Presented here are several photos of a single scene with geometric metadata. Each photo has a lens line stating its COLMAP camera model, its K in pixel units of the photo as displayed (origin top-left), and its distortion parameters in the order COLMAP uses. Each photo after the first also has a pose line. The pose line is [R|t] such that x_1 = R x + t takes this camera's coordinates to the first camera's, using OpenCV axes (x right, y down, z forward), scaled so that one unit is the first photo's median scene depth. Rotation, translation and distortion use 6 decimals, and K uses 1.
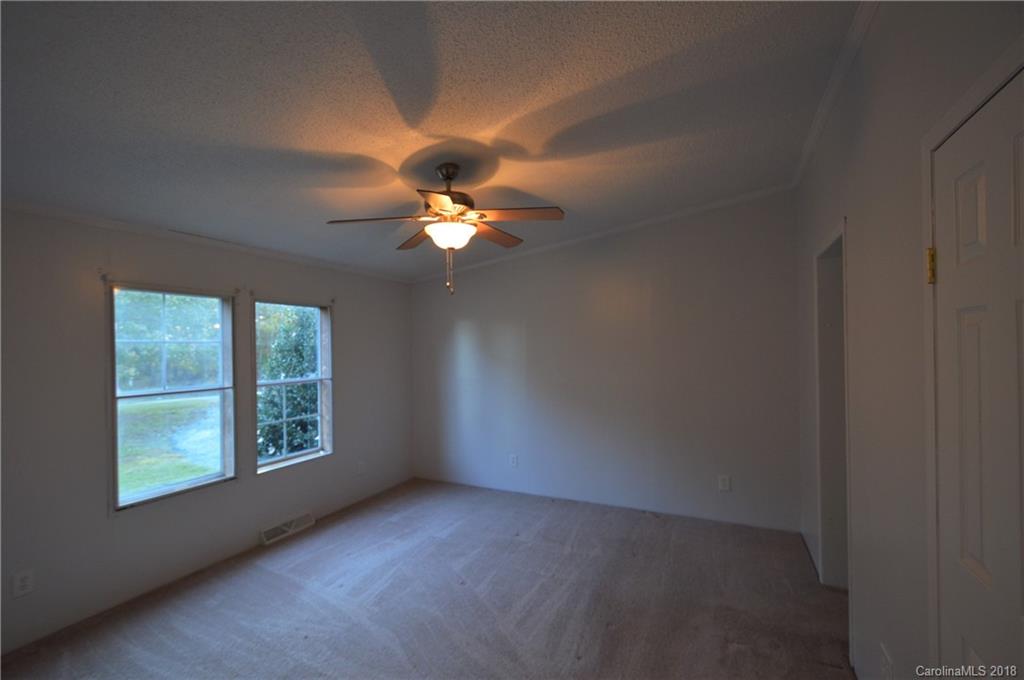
lens RADIAL K [[448.5, 0, 502.9], [0, 448.5, 347.5], [0, 0, 1]] dist [0.016189, -0.009569]
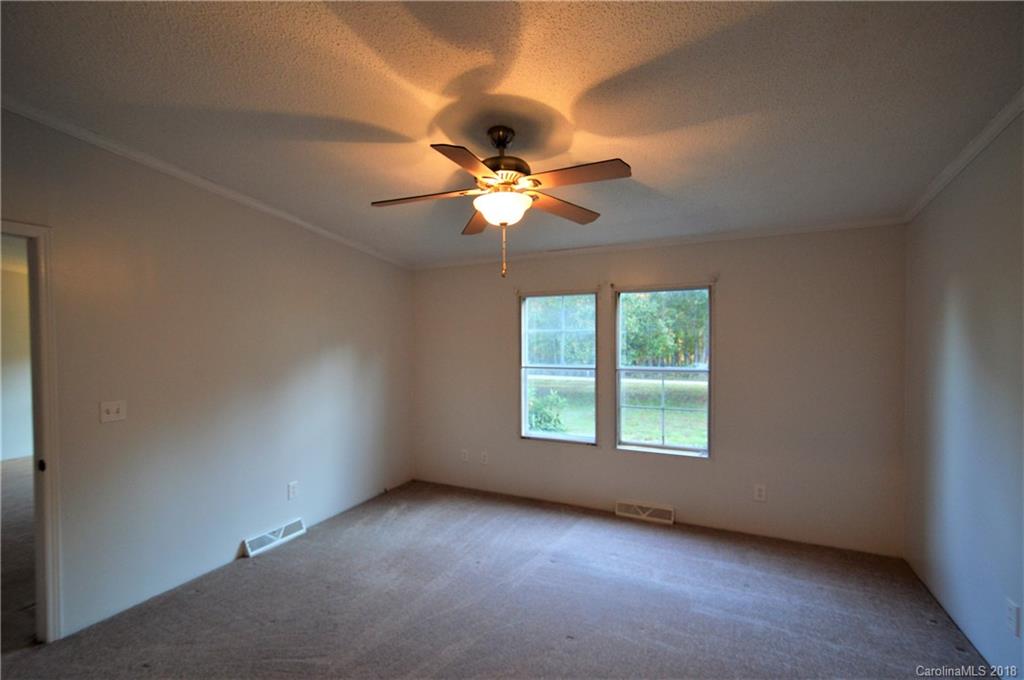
lens RADIAL K [[448.5, 0, 502.9], [0, 448.5, 347.5], [0, 0, 1]] dist [0.016189, -0.009569]
pose [[0.004306, 0.031406, -0.999497, 0.650527], [0.004264, 0.999497, 0.031425, -0.006531], [0.999982, -0.004398, 0.004170, 0.839079]]
